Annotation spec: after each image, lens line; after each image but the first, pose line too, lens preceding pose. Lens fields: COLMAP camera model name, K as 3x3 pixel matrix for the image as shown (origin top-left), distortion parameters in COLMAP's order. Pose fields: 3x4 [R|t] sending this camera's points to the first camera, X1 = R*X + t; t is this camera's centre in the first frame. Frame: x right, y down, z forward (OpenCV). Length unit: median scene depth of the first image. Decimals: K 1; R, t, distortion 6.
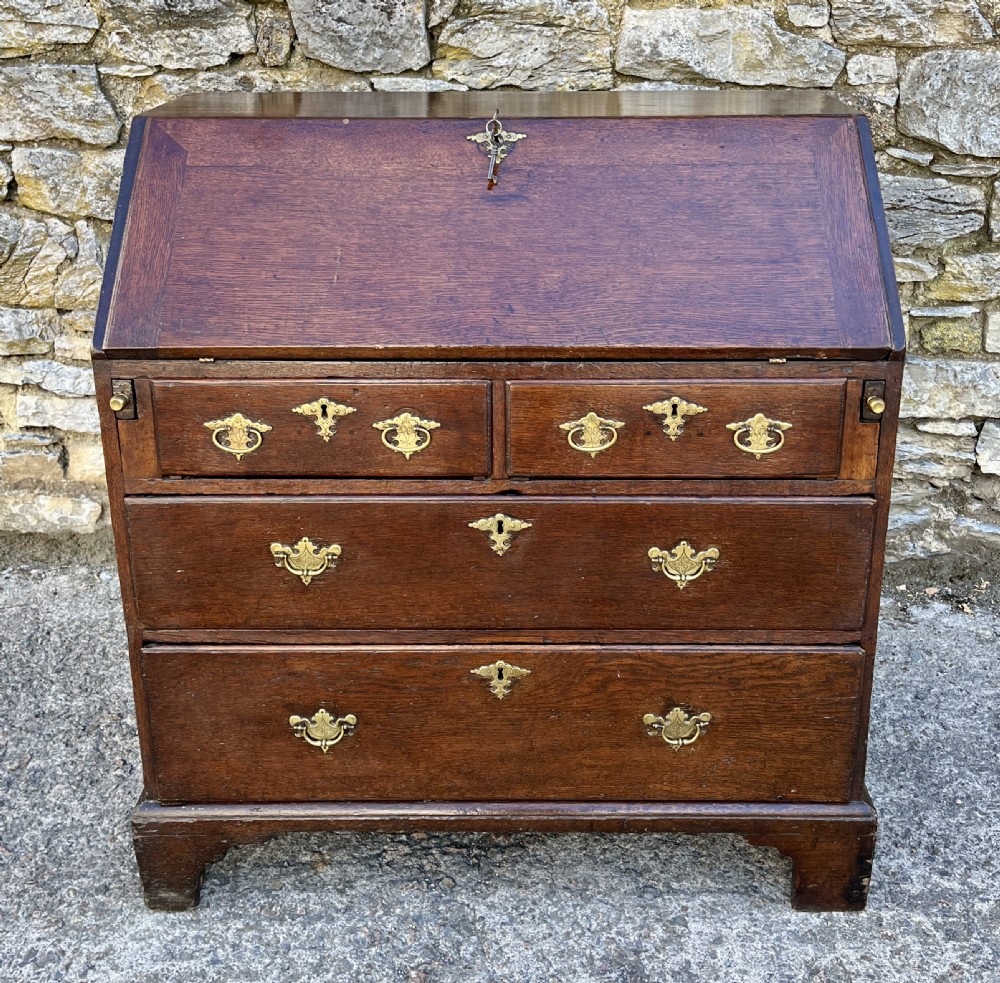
lens RADIAL K [[1153.2, 0, 502.9], [0, 1153.2, 359.6], [0, 0, 1]] dist [0.042183, 0.000000]
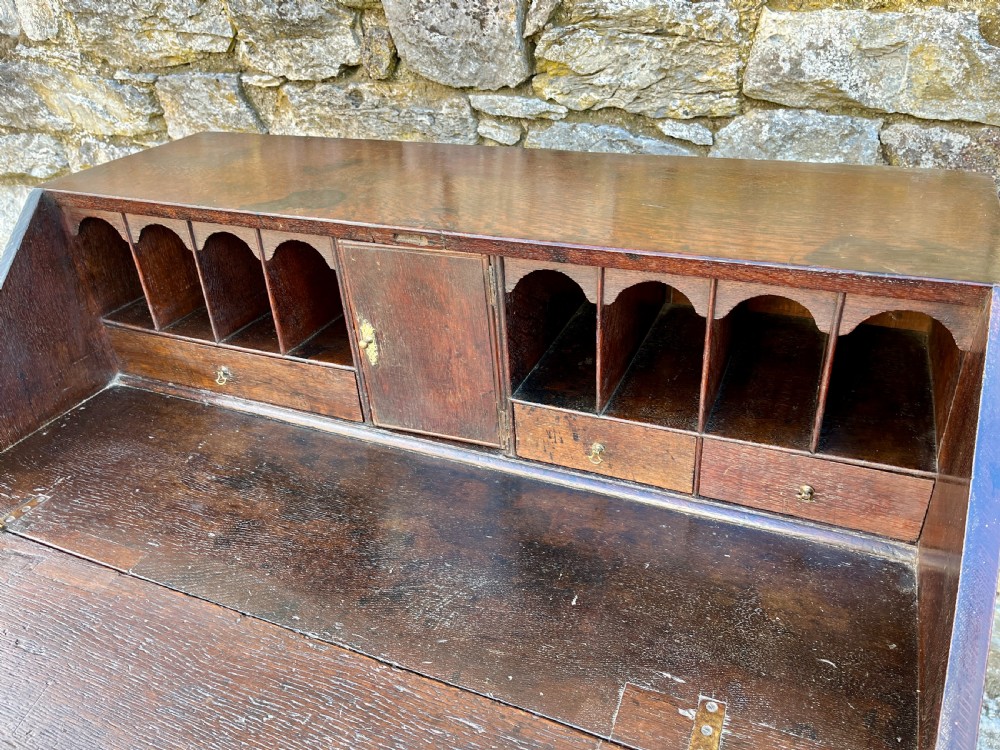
lens RADIAL K [[757.2, 0, 502.2], [0, 757.2, 369.7], [0, 0, 1]] dist [0.051319, -0.051113]
pose [[0.920498, 0.154825, -0.358765, 0.166143], [-0.080193, 0.973461, 0.214343, -0.167541], [0.382429, -0.168532, 0.908485, 0.436937]]
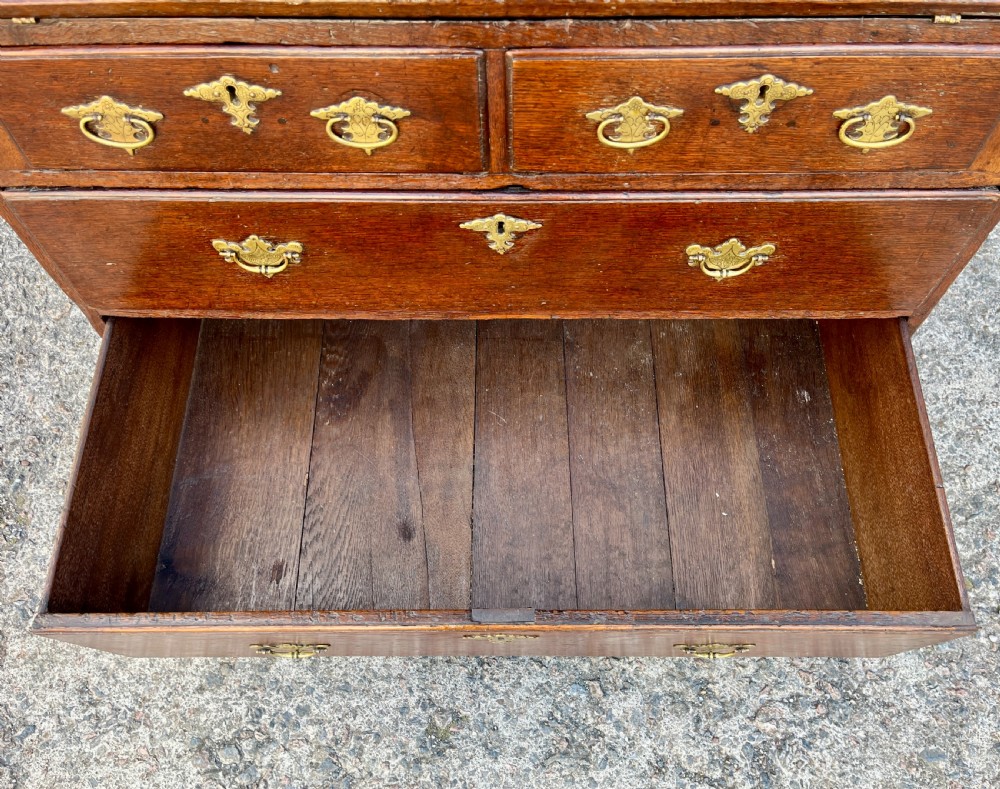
lens RADIAL K [[802.6, 0, 509.8], [0, 802.6, 383.1], [0, 0, 1]] dist [0.055488, -0.063874]
pose [[0.999991, -0.002666, -0.003403, 0.003664], [0.004245, 0.754820, 0.655918, -0.089568], [0.000820, -0.655927, 0.754824, 0.358859]]
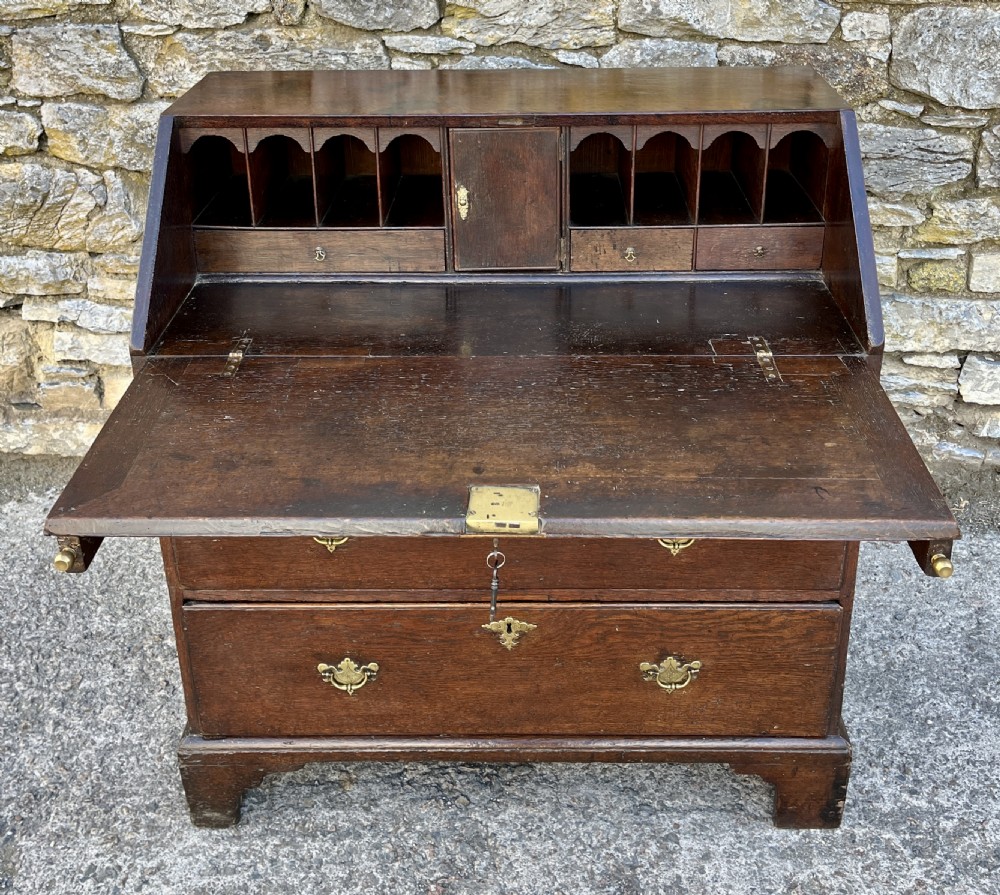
lens RADIAL K [[1125.5, 0, 500.5], [0, 1125.5, 302.8], [0, 0, 1]] dist [0.046742, 0.000000]
pose [[0.999925, -0.005002, -0.011146, 0.002361], [0.005887, 0.996707, 0.080868, -0.088326], [0.010705, -0.080928, 0.996662, -0.031172]]
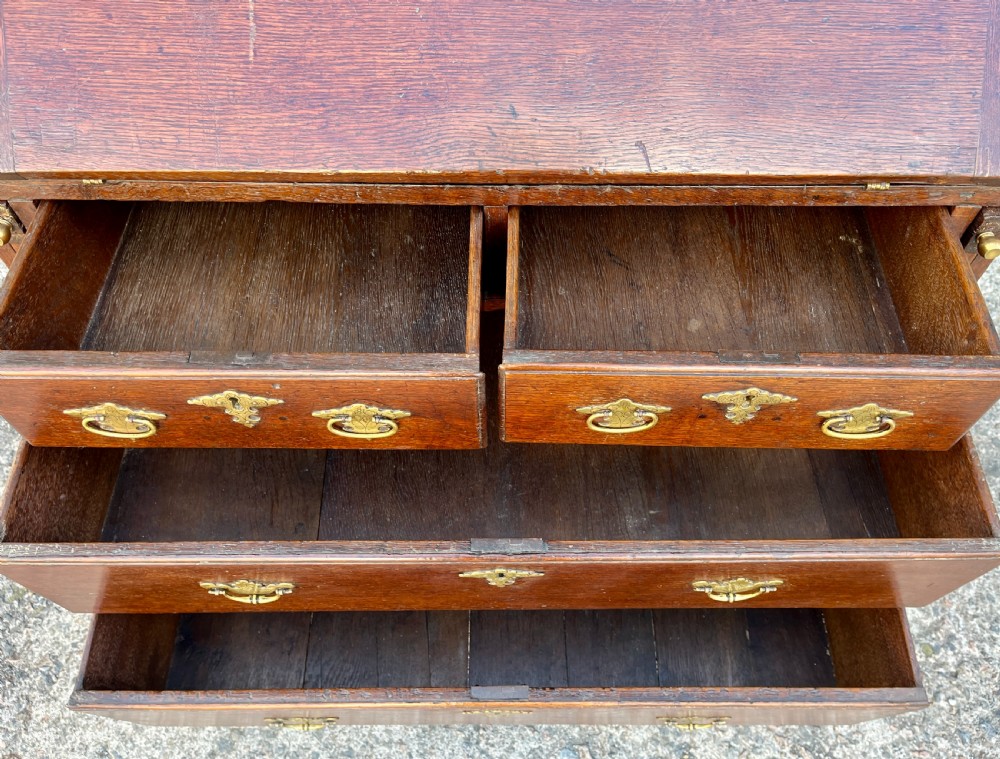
lens RADIAL K [[774.5, 0, 509.5], [0, 774.5, 369.0], [0, 0, 1]] dist [0.060458, -0.090395]
pose [[0.999970, -0.000062, 0.007690, 0.000834], [-0.004561, 0.800308, 0.599571, -0.132302], [-0.006191, -0.599589, 0.800284, 0.352456]]
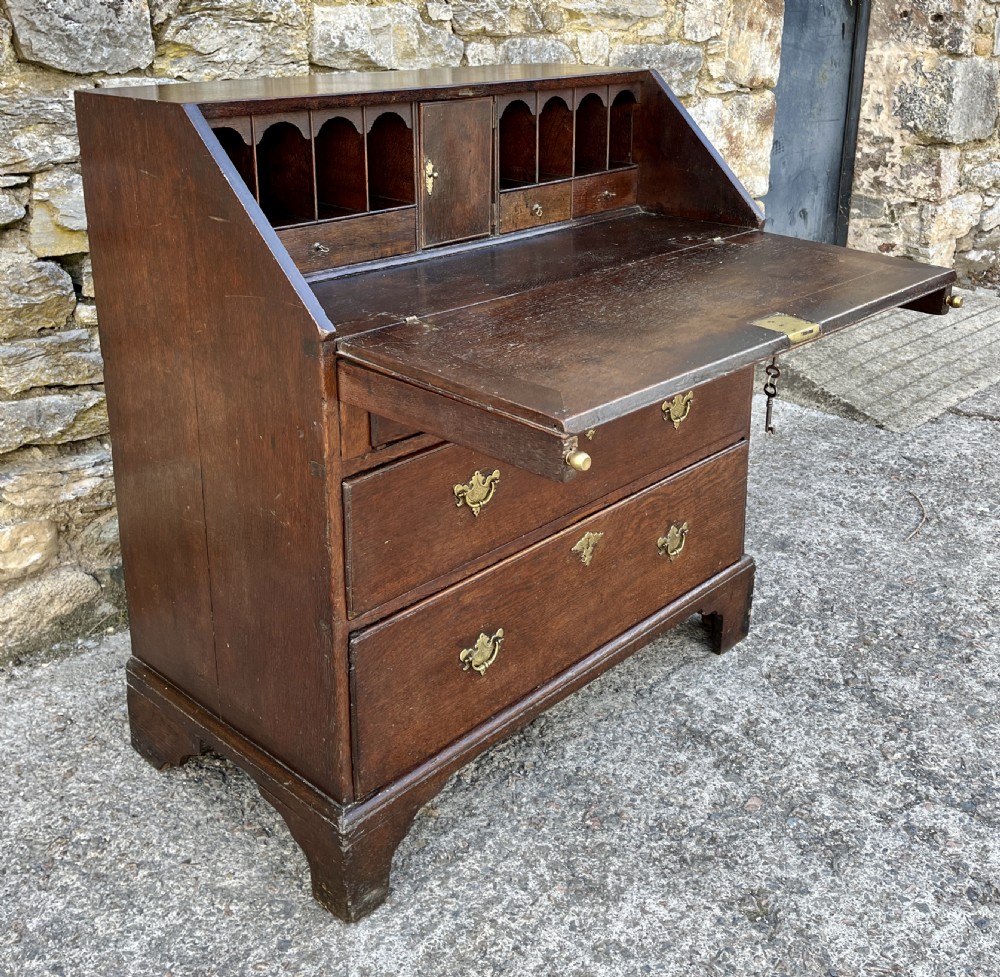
lens RADIAL K [[1153.2, 0, 498.6], [0, 1153.2, 346.8], [0, 0, 1]] dist [0.042183, 0.000000]
pose [[0.679854, -0.210155, 0.702591, -0.617975], [0.237930, 0.969443, 0.059744, -0.012847], [-0.693677, 0.126550, 0.709082, 0.139829]]
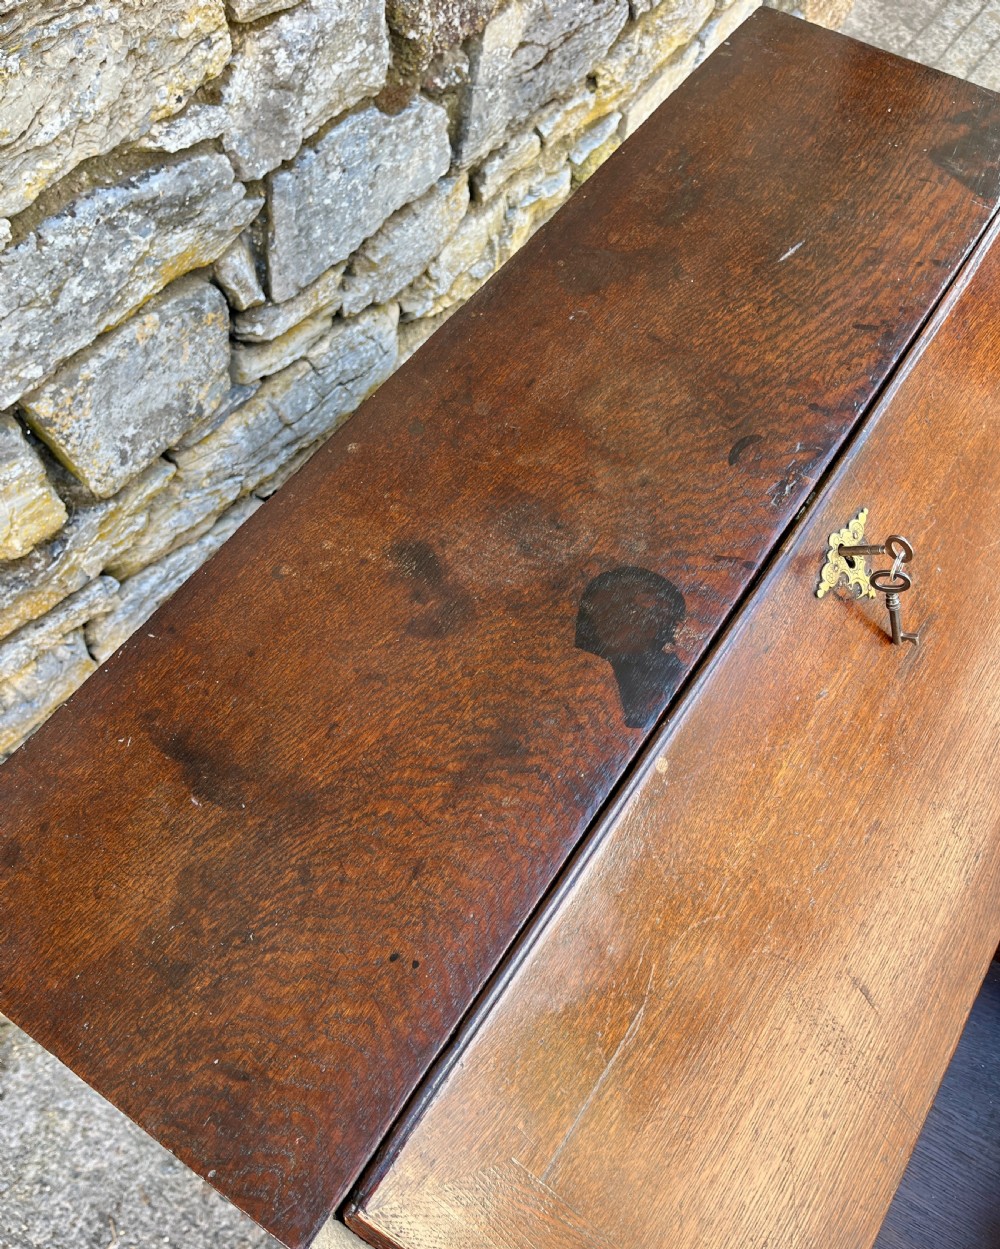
lens RADIAL K [[1031.7, 0, 511.1], [0, 1031.7, 653.9], [0, 0, 1]] dist [0.051826, -0.082171]
pose [[0.540642, -0.725602, 0.425685, -0.213705], [0.267560, 0.628050, 0.730728, -0.374683], [-0.797570, -0.281166, 0.533693, 0.621911]]
